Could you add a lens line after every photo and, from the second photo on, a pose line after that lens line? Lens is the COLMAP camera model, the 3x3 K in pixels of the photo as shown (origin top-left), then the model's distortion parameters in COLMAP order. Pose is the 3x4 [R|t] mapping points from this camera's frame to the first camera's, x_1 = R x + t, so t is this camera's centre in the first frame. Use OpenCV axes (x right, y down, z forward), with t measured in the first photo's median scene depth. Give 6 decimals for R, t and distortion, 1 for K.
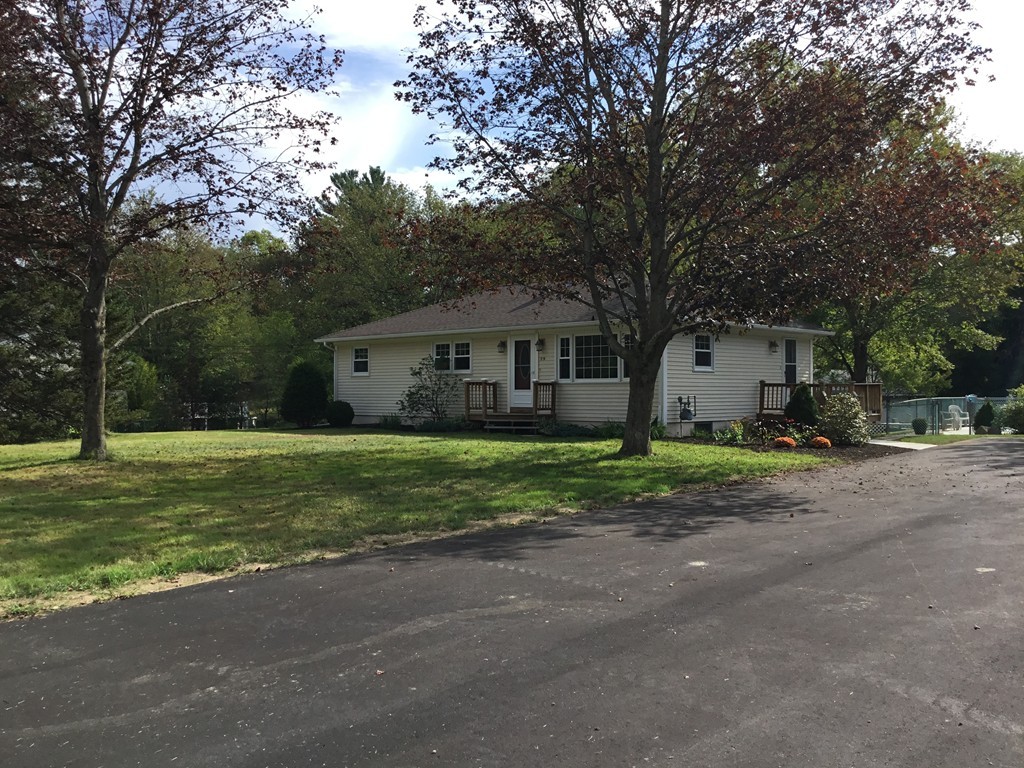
lens RADIAL K [[924.8, 0, 511.3], [0, 924.8, 384.8], [0, 0, 1]] dist [0.091291, -0.143224]
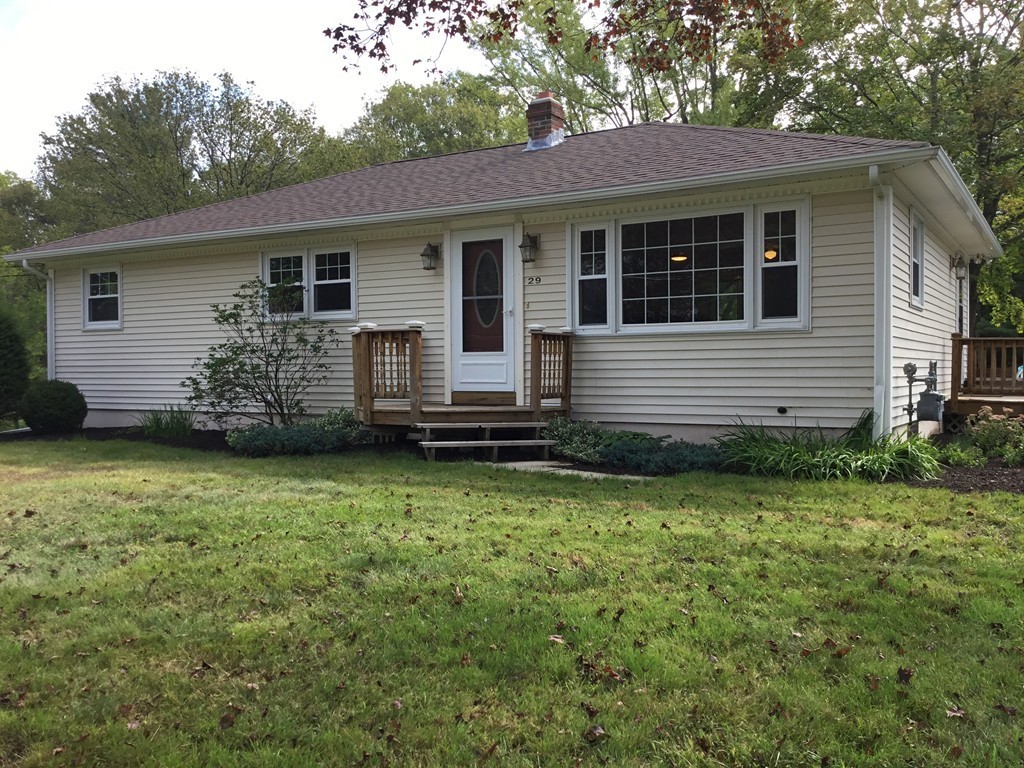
lens RADIAL K [[924.8, 0, 513.3], [0, 924.8, 386.5], [0, 0, 1]] dist [0.091291, -0.143224]
pose [[0.976682, -0.007961, 0.214544, -0.065913], [0.002608, 0.999679, 0.025219, 0.010231], [-0.214676, -0.024071, 0.976389, 0.538570]]
